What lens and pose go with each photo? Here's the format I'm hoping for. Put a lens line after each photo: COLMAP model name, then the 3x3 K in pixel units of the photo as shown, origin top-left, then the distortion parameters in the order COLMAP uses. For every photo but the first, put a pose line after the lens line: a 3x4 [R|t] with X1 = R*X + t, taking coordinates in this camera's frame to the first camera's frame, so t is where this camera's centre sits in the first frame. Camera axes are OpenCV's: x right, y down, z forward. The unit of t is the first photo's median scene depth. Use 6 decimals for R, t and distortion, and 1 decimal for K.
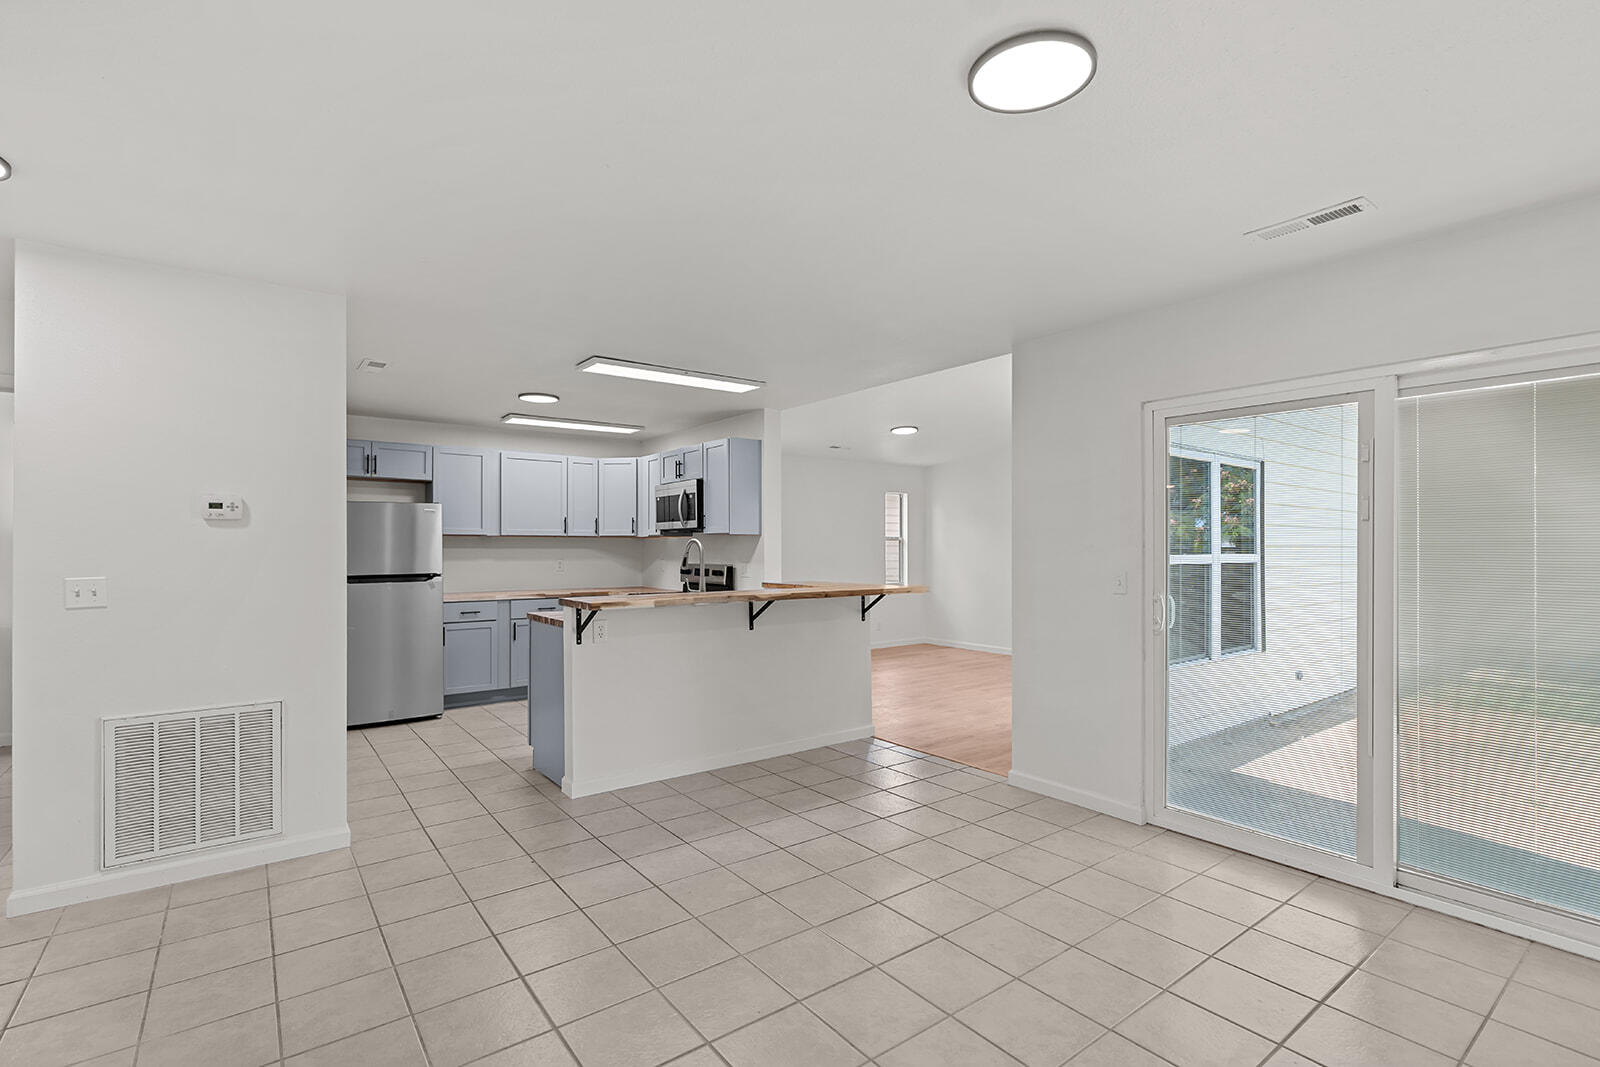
lens RADIAL K [[742.5, 0, 798.7], [0, 742.5, 543.6], [0, 0, 1]] dist [-0.001024, -0.000157]
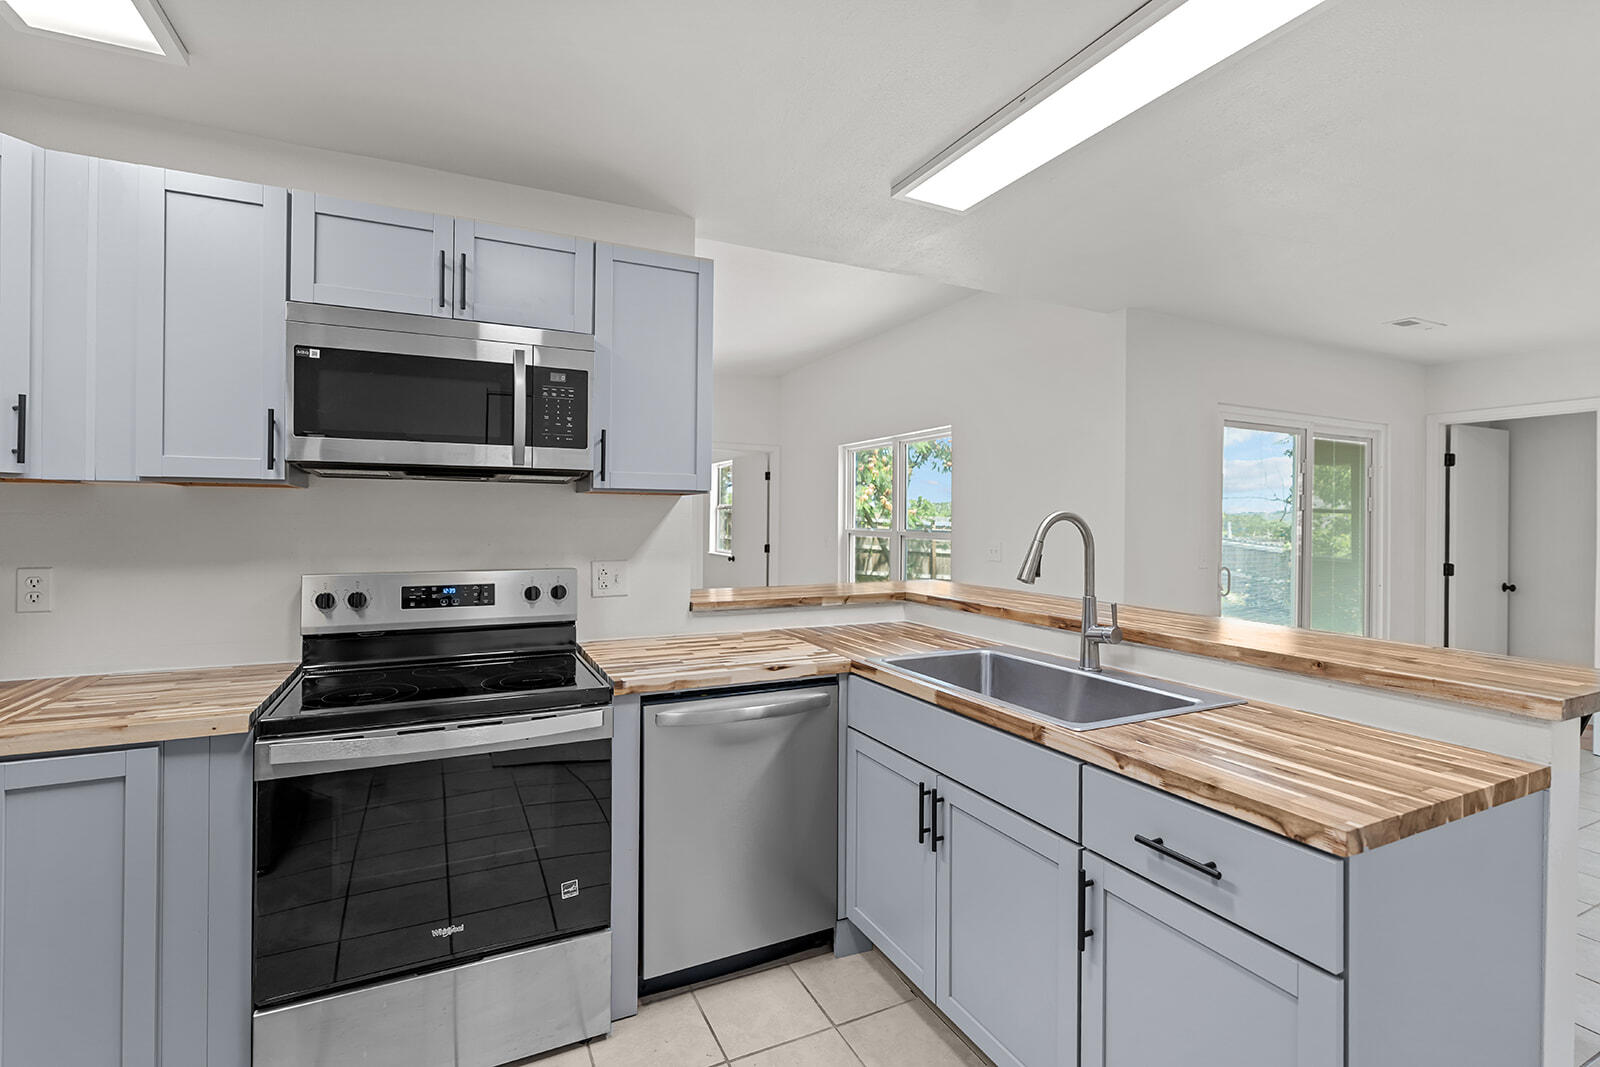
lens RADIAL K [[716.4, 0, 795.4], [0, 716.4, 520.3], [0, 0, 1]] dist [-0.011504, 0.000097]
pose [[0.201952, -0.000361, 0.979395, -0.441586], [-0.012455, 0.999918, 0.002937, 0.000470], [-0.979316, -0.012791, 0.201931, 0.810145]]
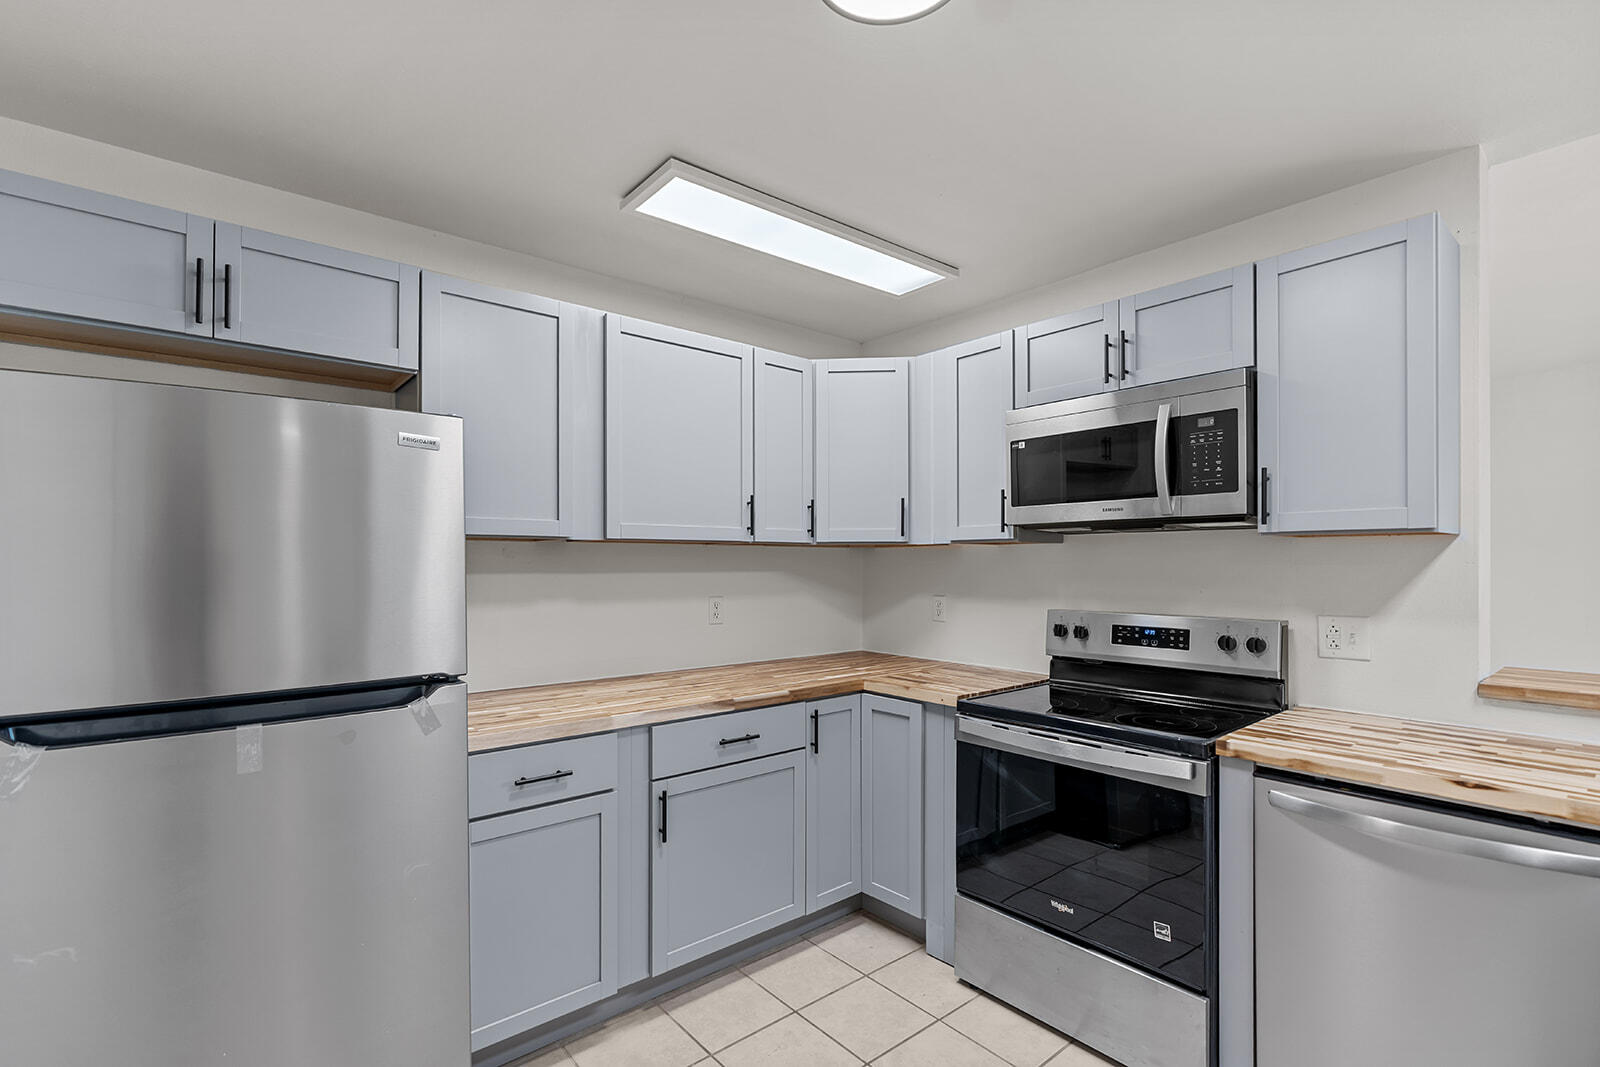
lens RADIAL K [[734.3, 0, 816.4], [0, 734.3, 564.1], [0, 0, 1]] dist [-0.012581, 0.000055]
pose [[0.998470, 0.001148, 0.055293, -0.334210], [-0.001548, 0.999973, 0.007194, -0.001012], [-0.055283, -0.007269, 0.998444, 0.663349]]
